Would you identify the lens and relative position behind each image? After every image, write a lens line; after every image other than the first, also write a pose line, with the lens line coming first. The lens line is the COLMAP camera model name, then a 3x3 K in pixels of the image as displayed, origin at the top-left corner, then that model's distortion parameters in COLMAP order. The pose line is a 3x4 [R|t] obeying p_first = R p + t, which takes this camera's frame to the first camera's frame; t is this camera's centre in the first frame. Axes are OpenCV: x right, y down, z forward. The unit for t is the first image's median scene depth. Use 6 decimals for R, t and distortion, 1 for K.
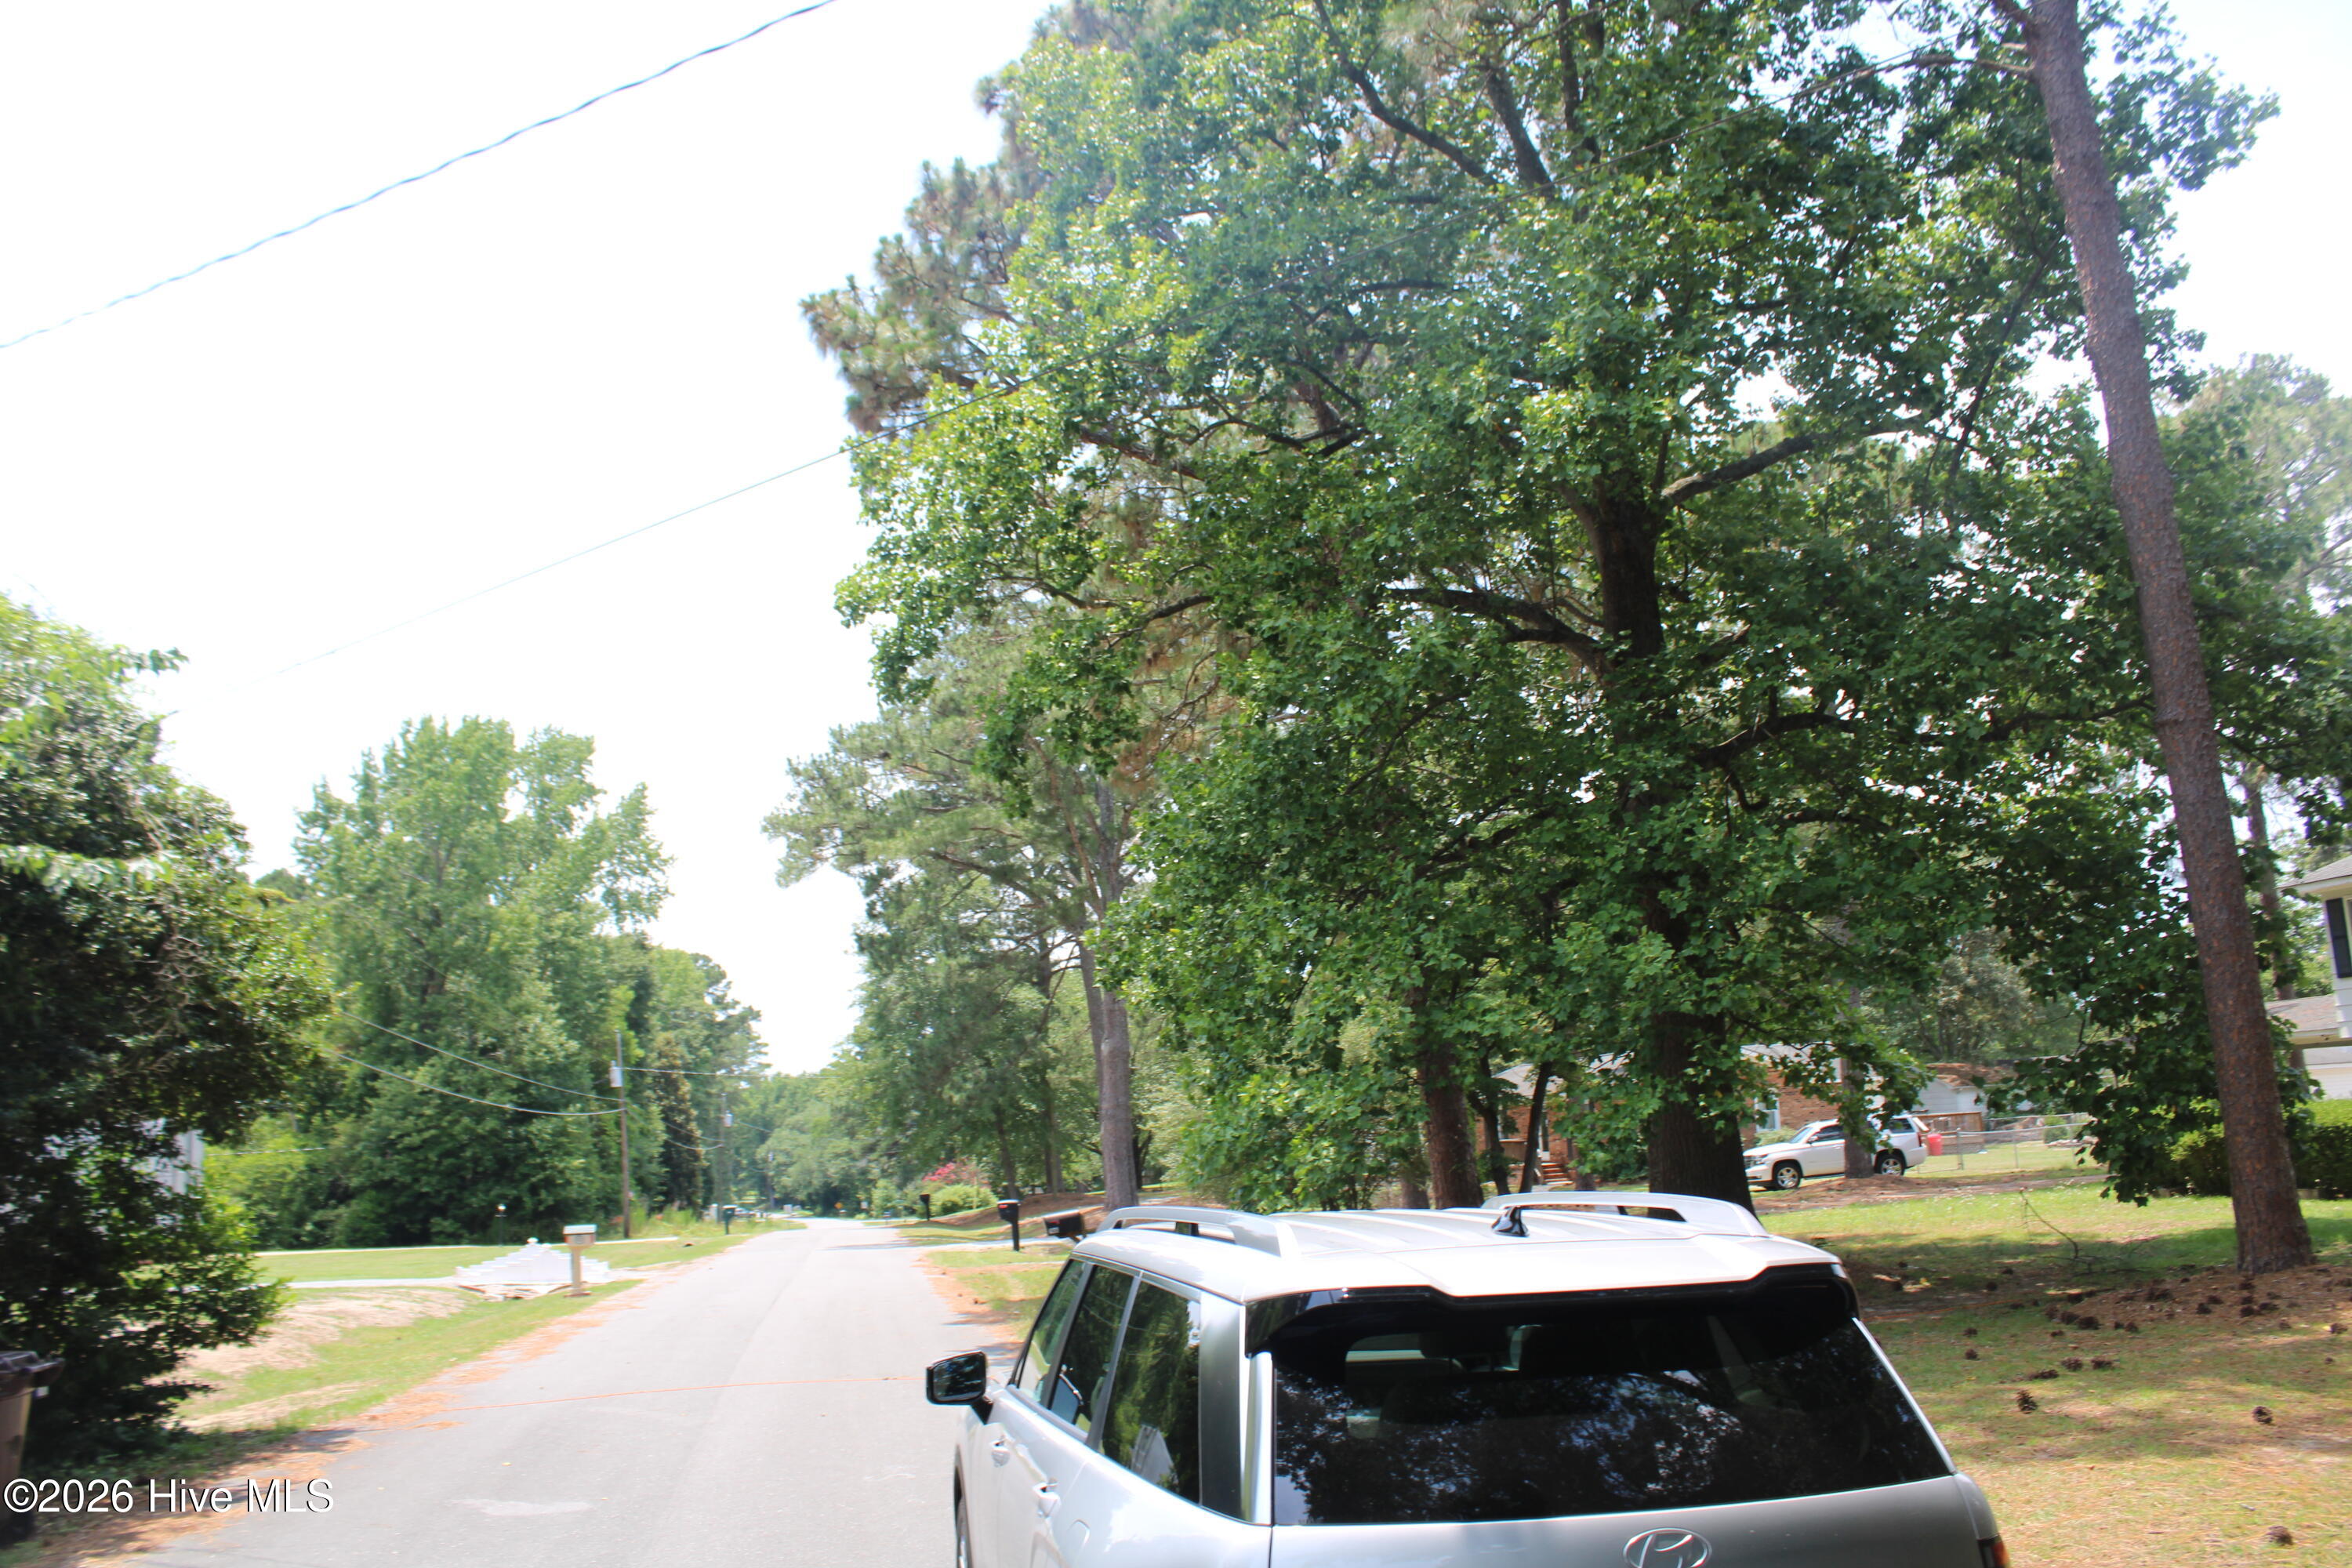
lens RADIAL K [[1981.8, 0, 1177.5], [0, 1981.8, 838.3], [0, 0, 1]] dist [-0.126977, 0.001720]
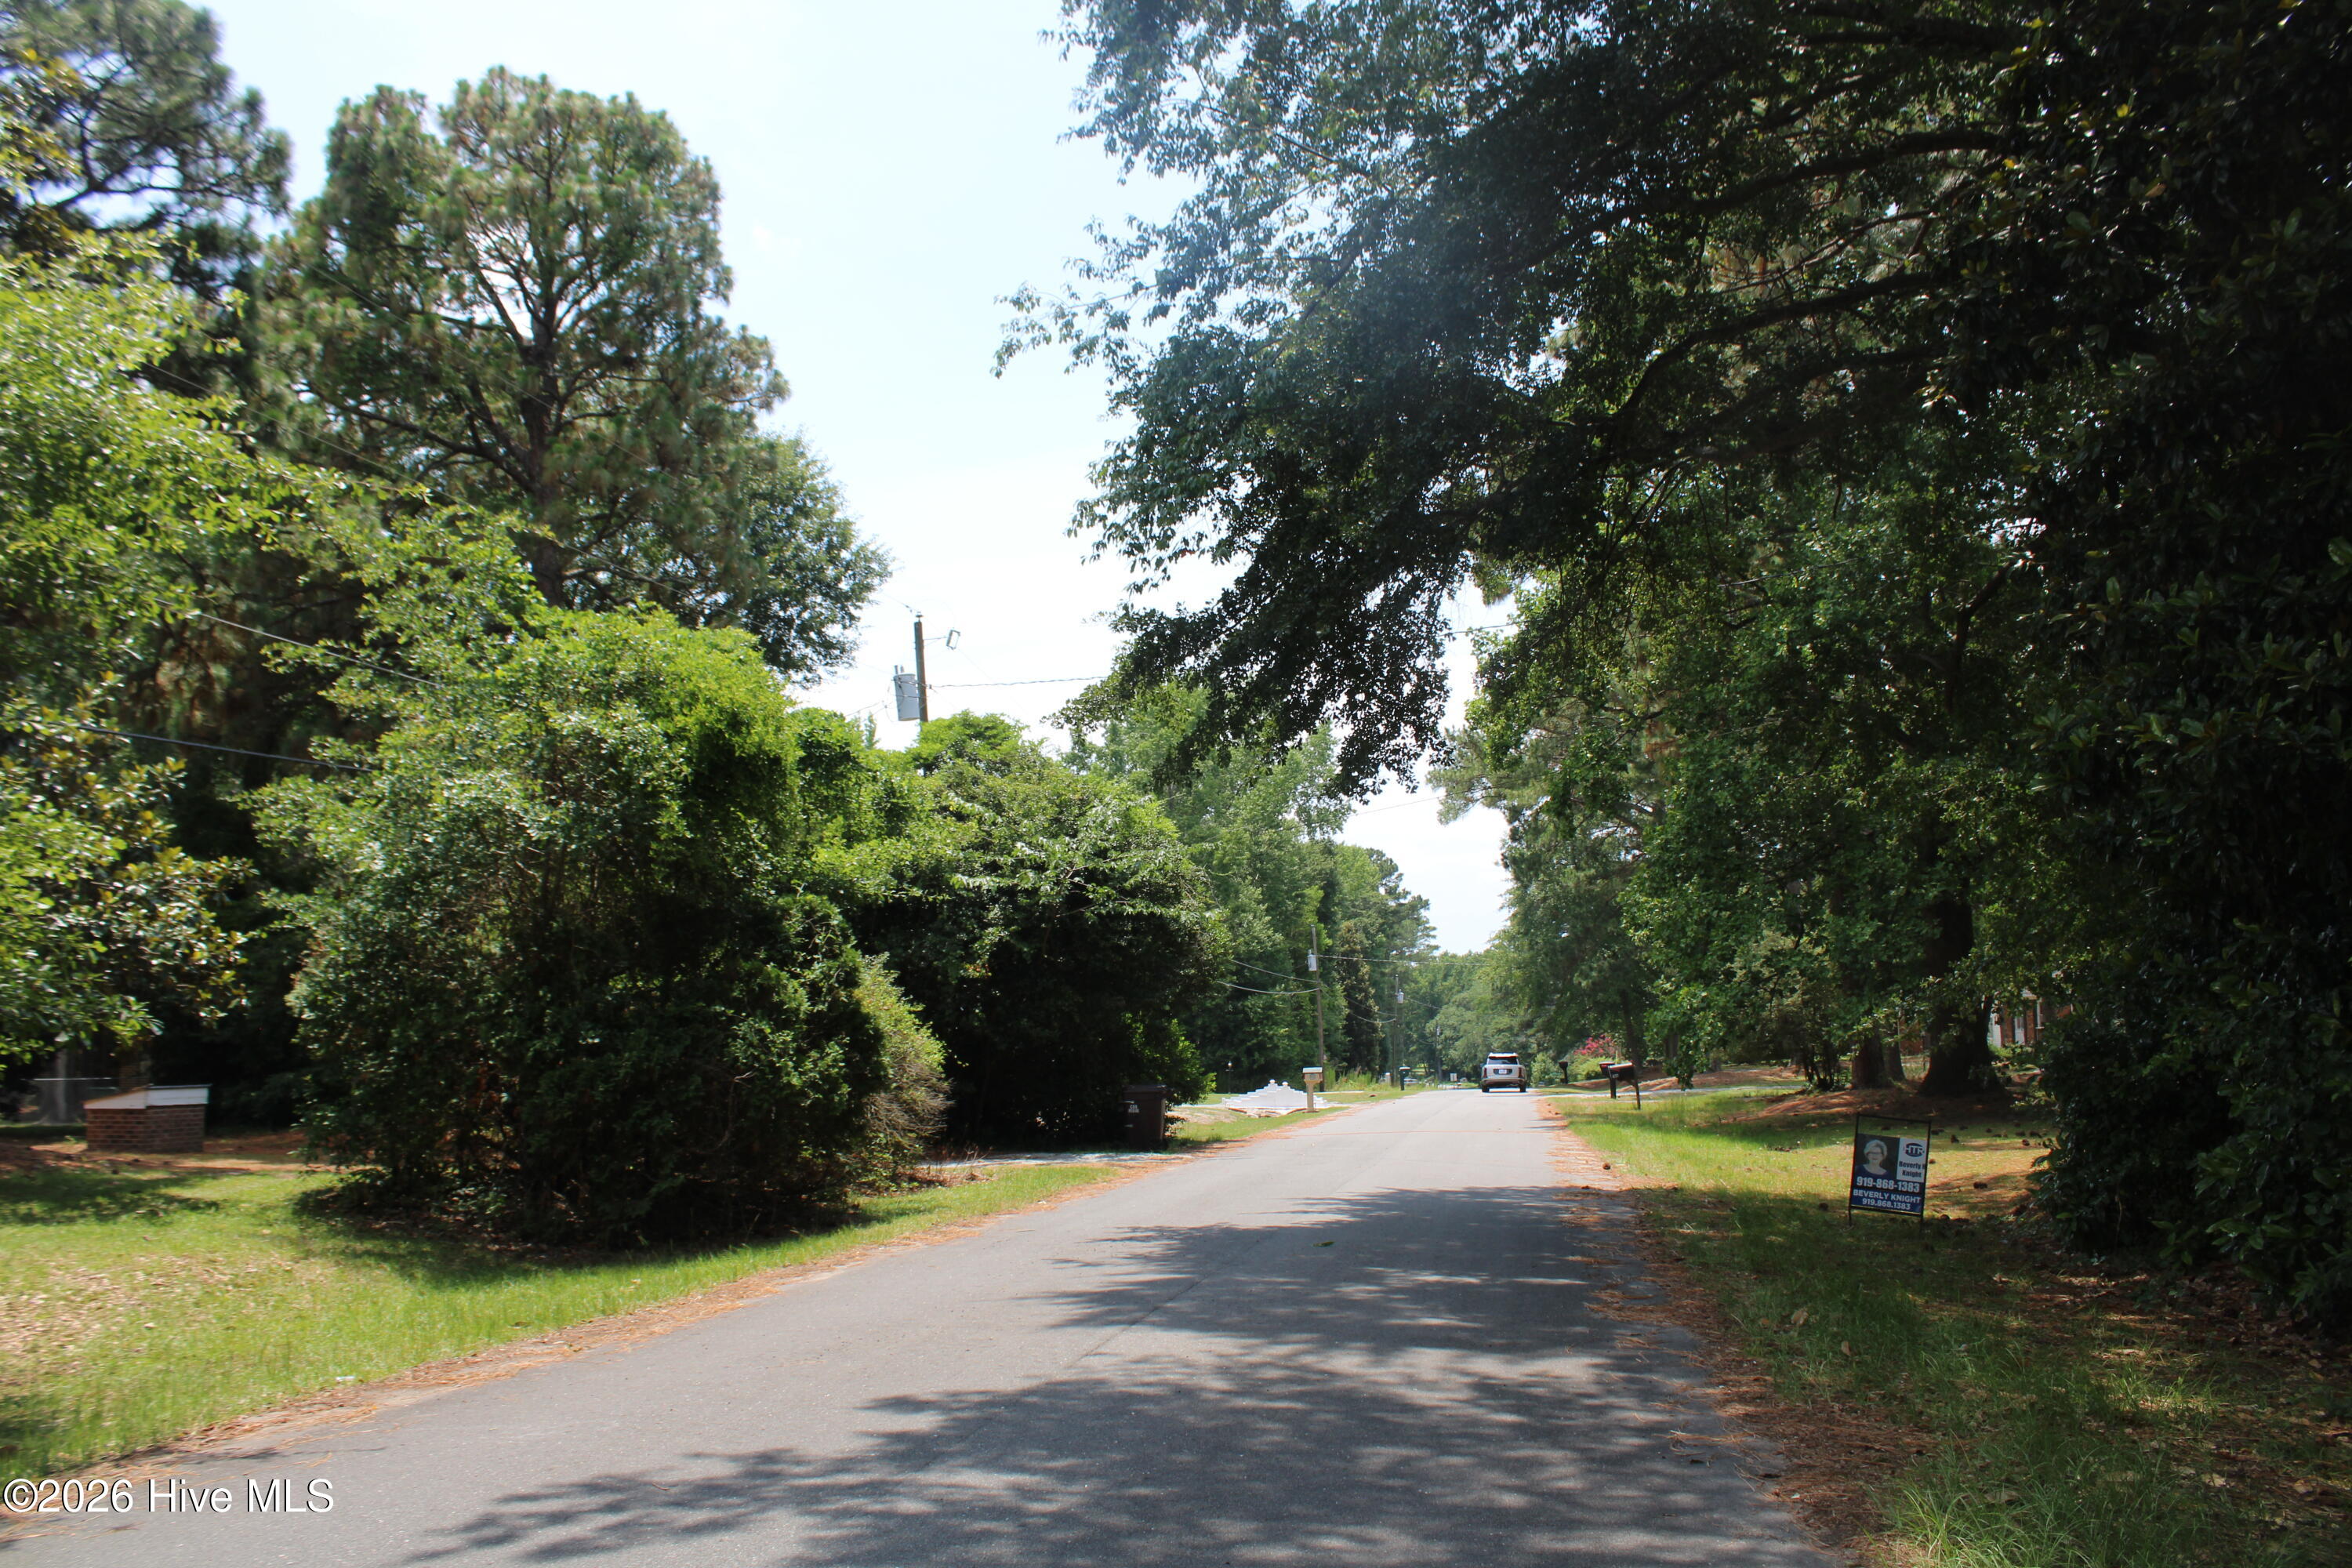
lens RADIAL K [[1981.8, 0, 1177.5], [0, 1981.8, 838.3], [0, 0, 1]] dist [-0.126977, 0.001720]
pose [[0.944614, -0.003676, -0.328163, 0.042243], [0.023868, 0.998059, 0.057524, -0.029697], [0.327314, -0.062171, 0.942868, -0.196732]]
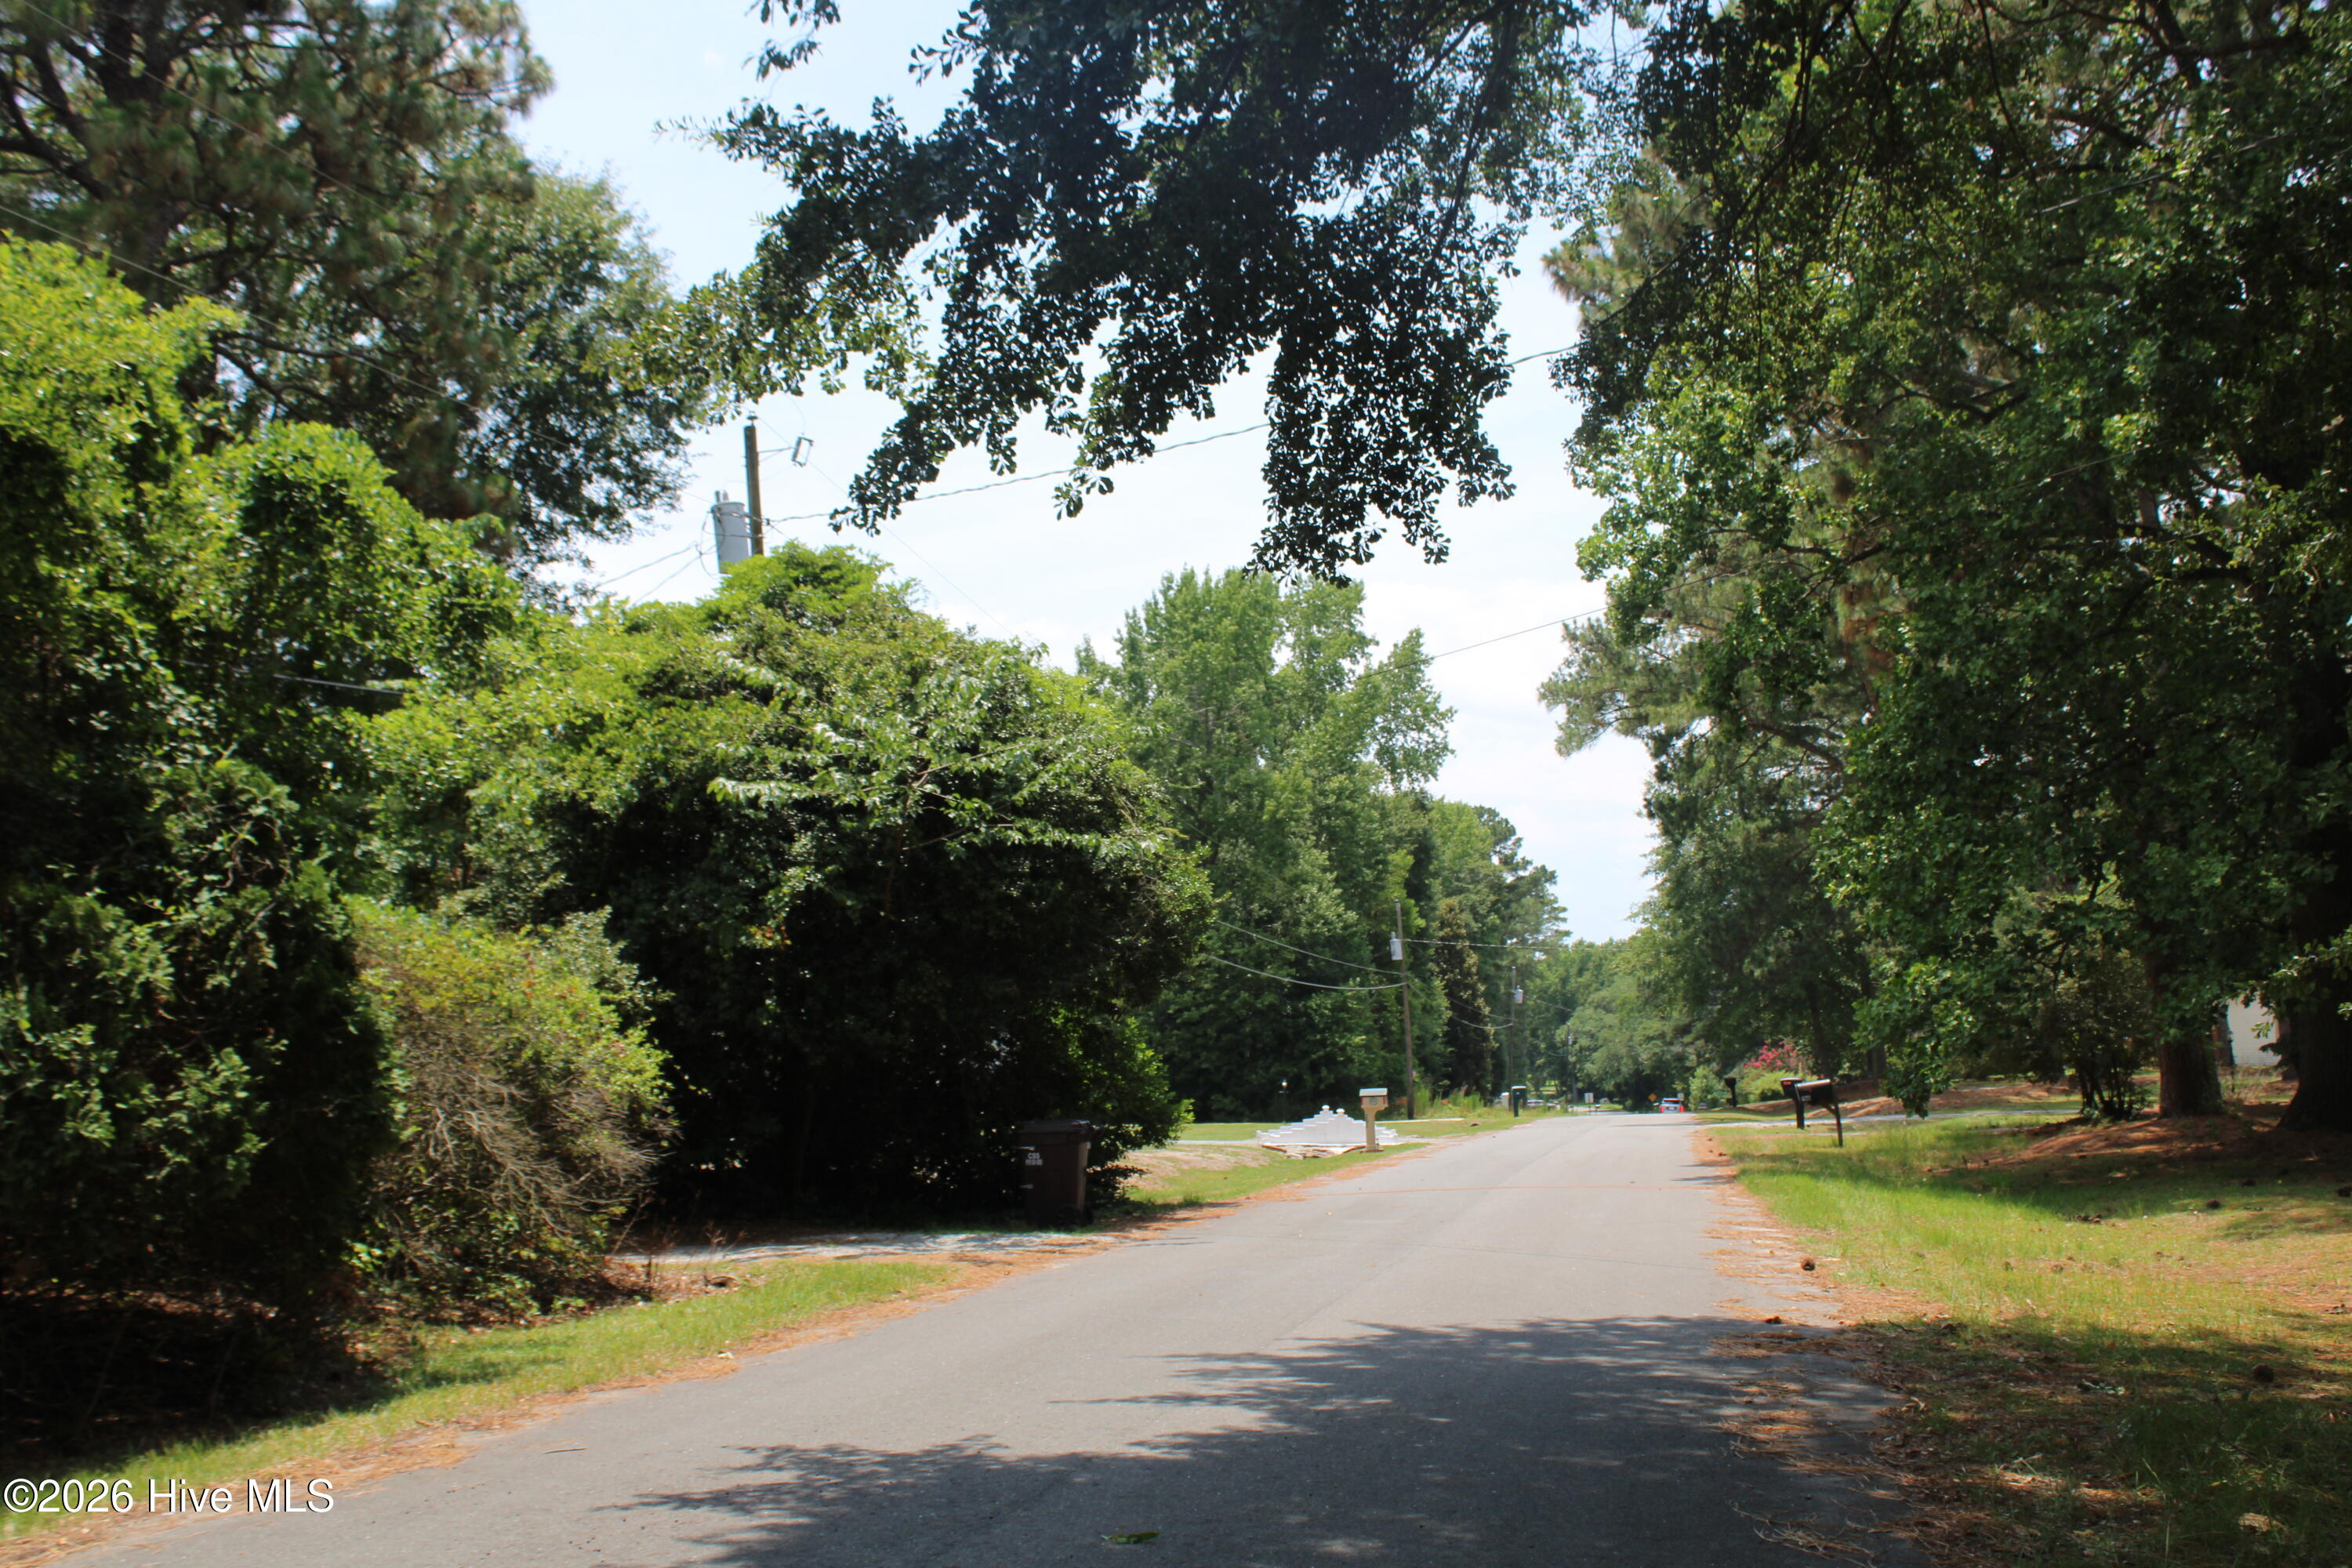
lens RADIAL K [[2437.6, 0, 1179.6], [0, 2437.6, 842.9], [0, 0, 1]] dist [-0.090576, 0.012538]
pose [[0.934536, -0.007948, -0.355781, 0.031279], [0.035833, 0.996771, 0.071856, -0.016297], [0.354061, -0.079901, 0.931803, -0.119190]]
